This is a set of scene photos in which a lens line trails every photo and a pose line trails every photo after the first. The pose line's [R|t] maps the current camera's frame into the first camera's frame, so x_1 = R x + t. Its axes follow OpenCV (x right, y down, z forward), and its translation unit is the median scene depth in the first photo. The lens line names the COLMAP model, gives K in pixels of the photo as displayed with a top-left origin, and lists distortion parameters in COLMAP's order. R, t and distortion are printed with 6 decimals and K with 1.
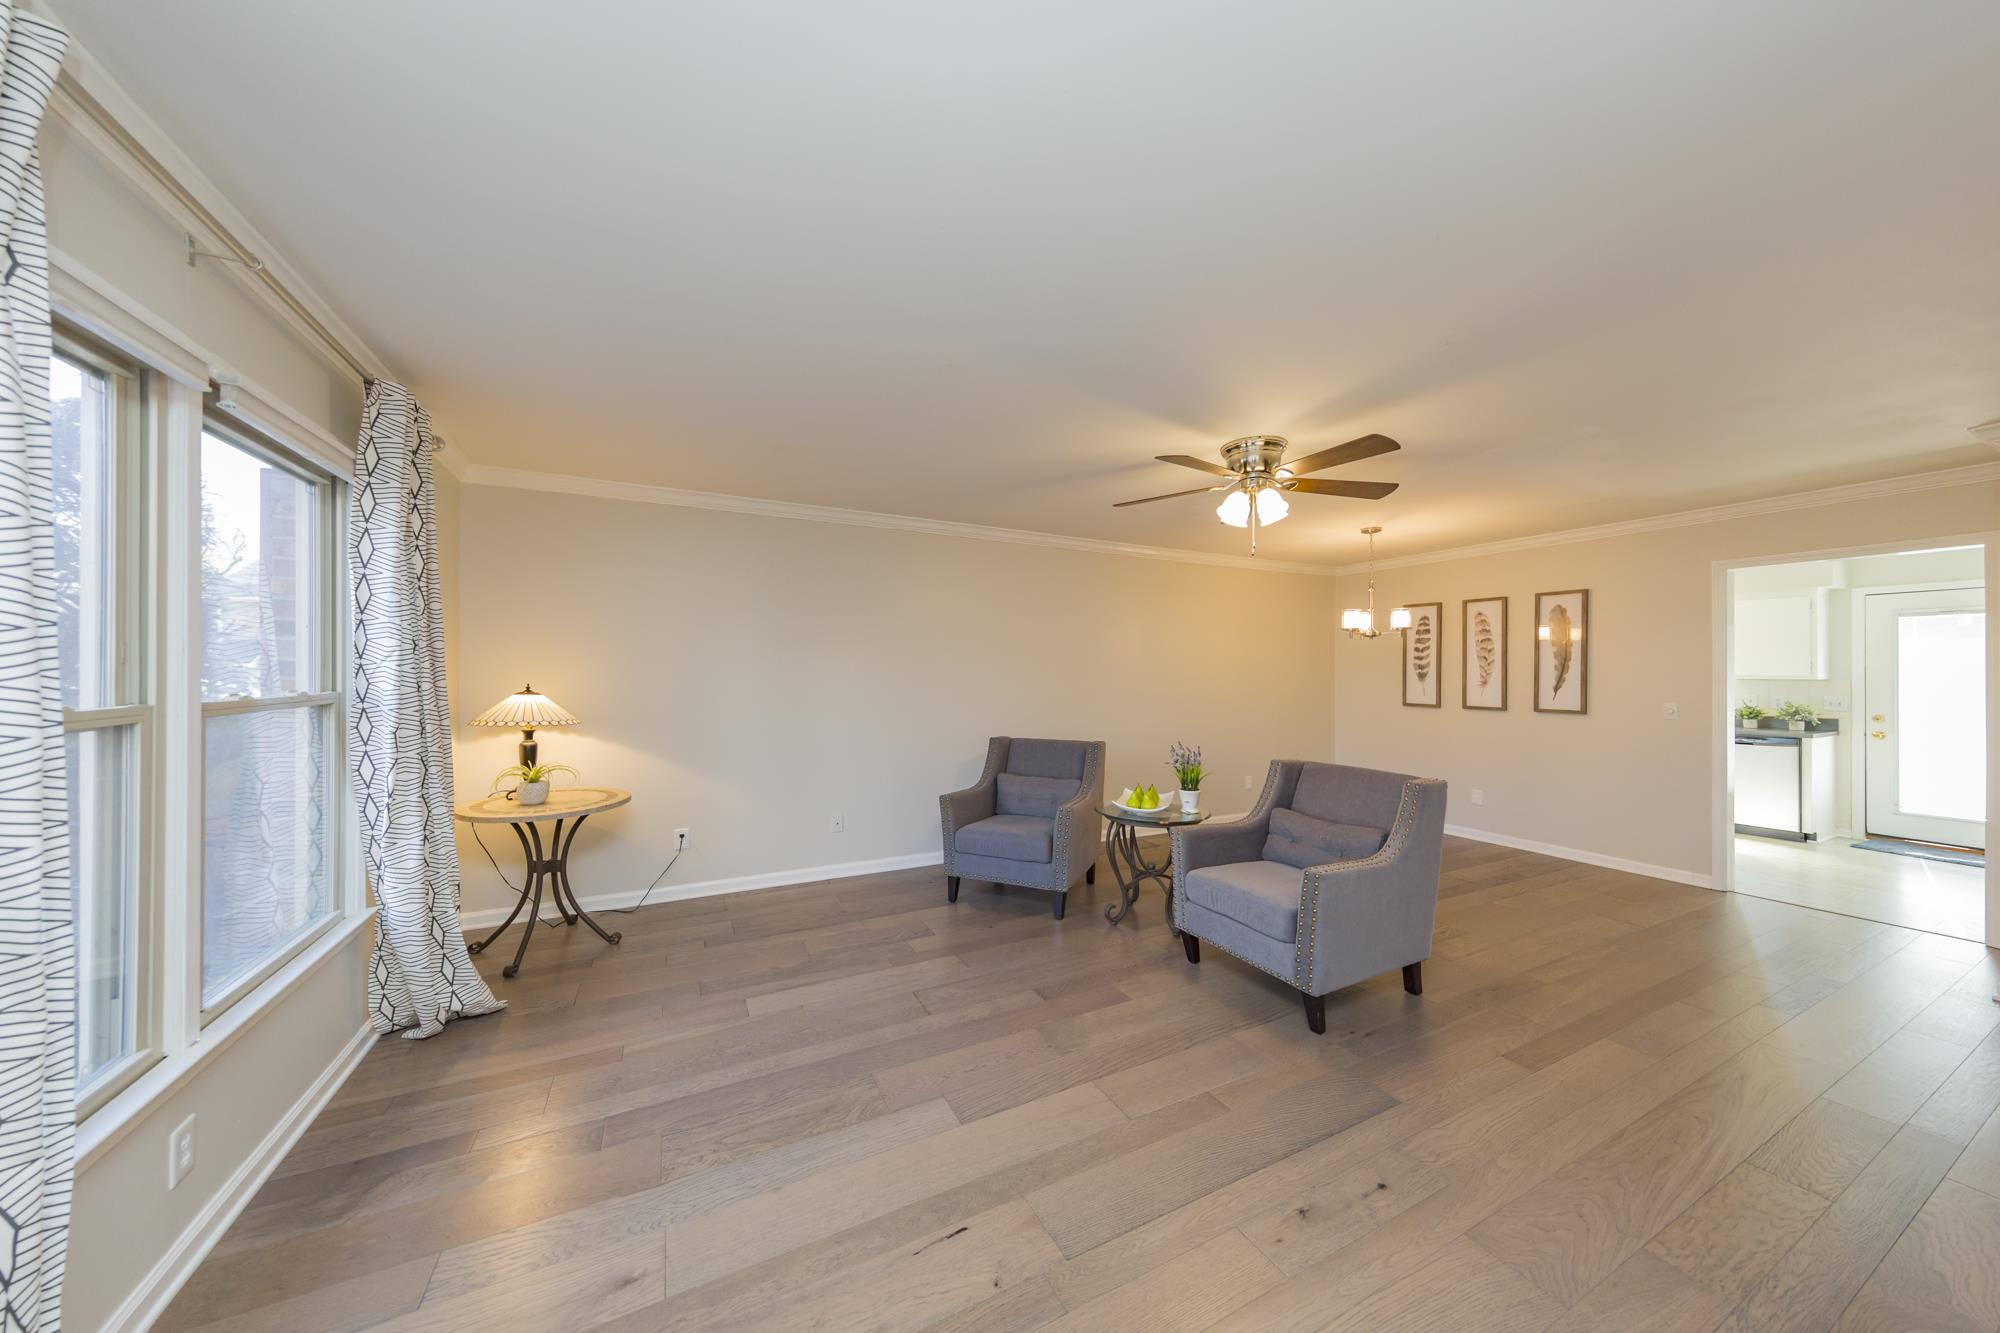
lens RADIAL K [[613.4, 0, 994.0], [0, 613.4, 672.2], [0, 0, 1]] dist [0.007356, -0.000146]
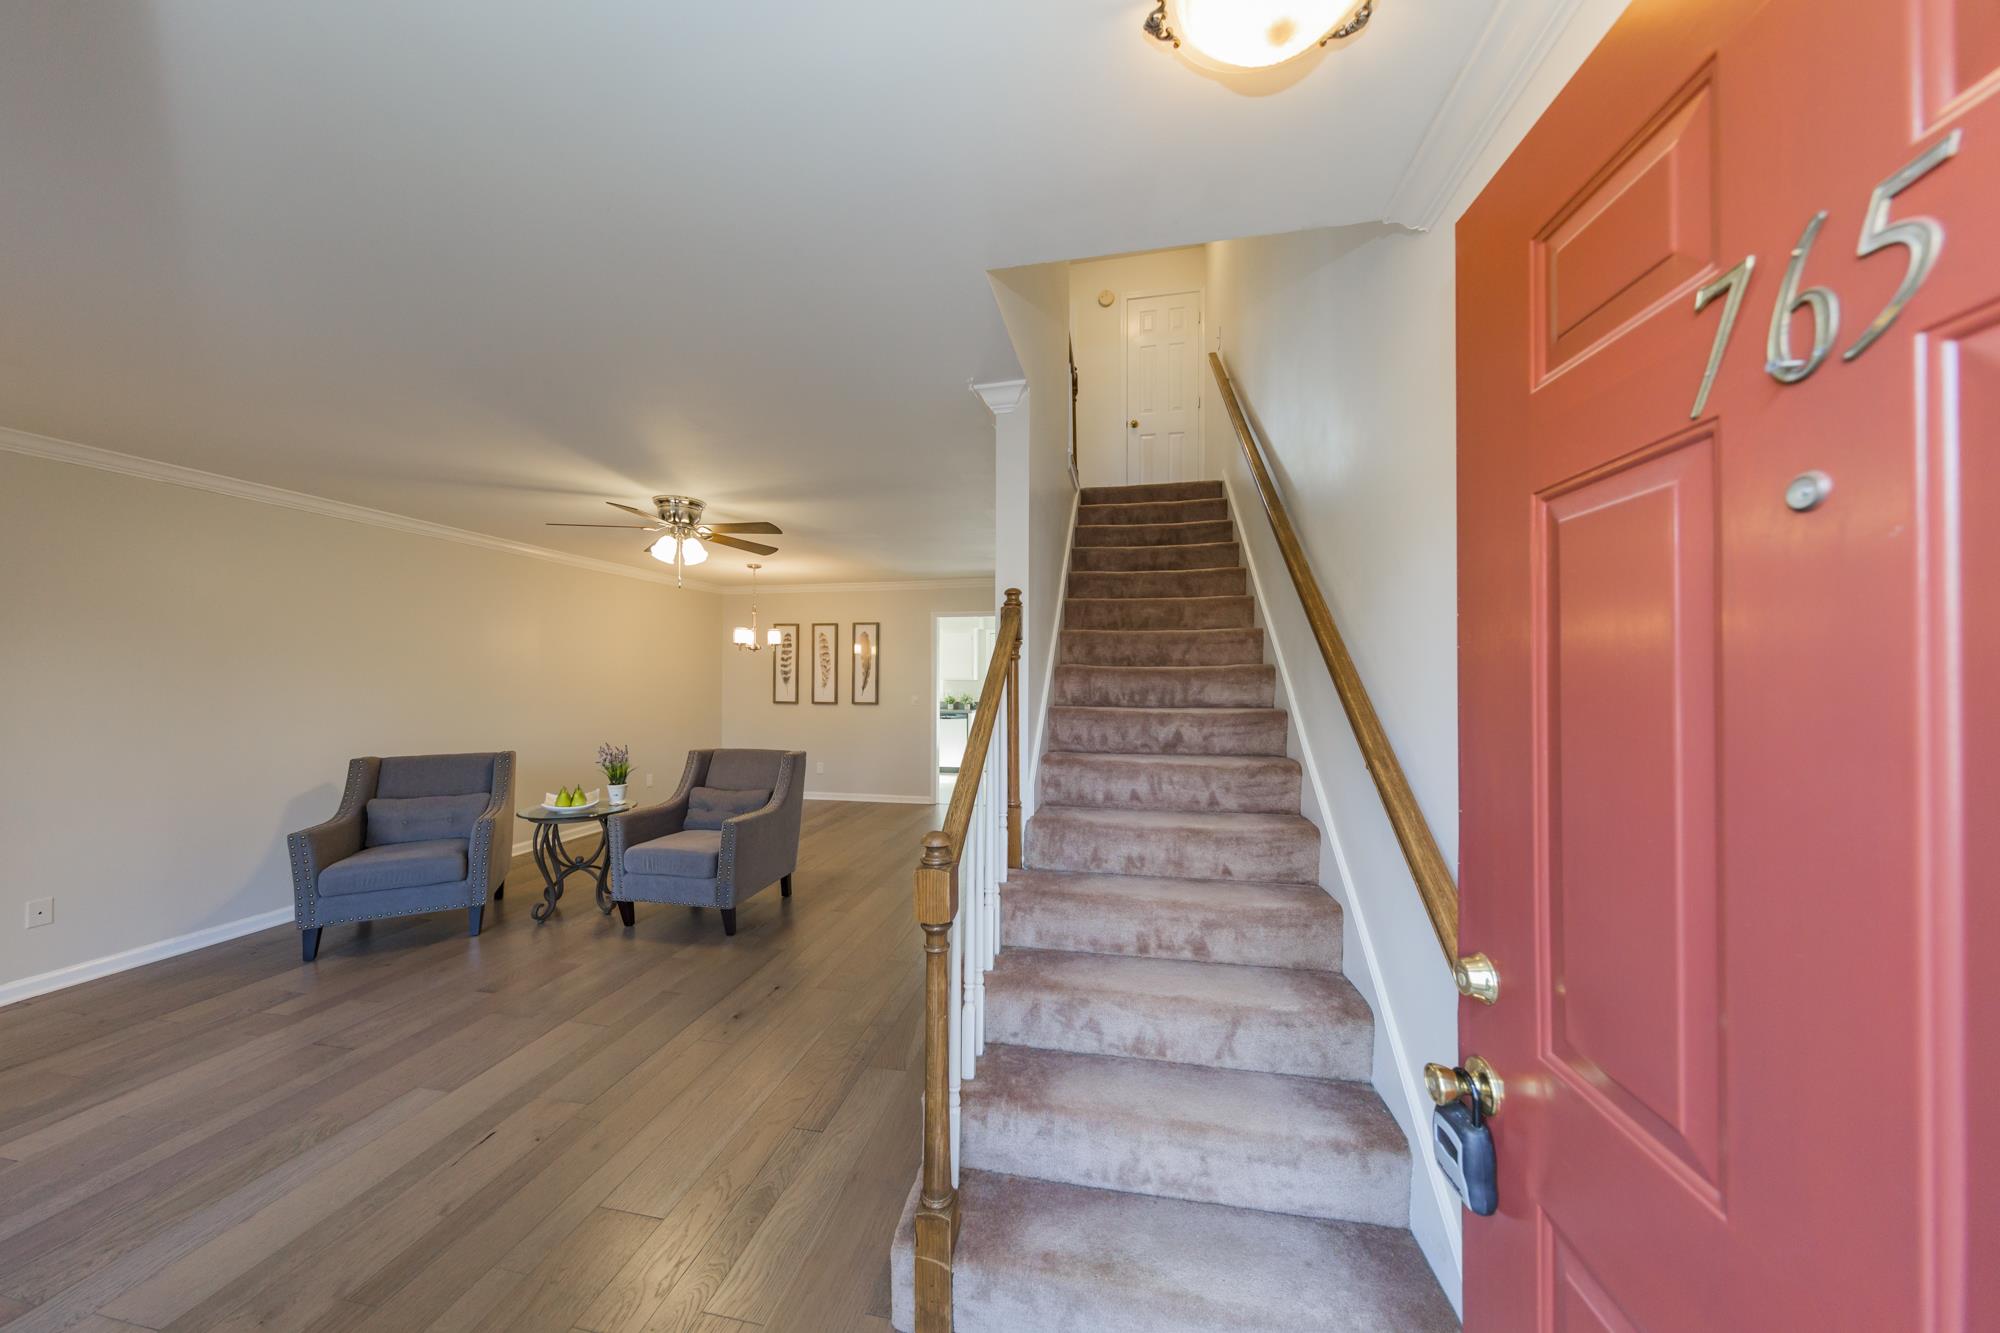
lens RADIAL K [[614.9, 0, 967.5], [0, 614.9, 673.4], [0, 0, 1]] dist [-0.000219, -0.000023]
pose [[0.620567, 0.001995, 0.784151, -0.166323], [-0.000456, 0.999998, -0.002182, -0.009976], [-0.784154, 0.000996, 0.620566, -0.204108]]
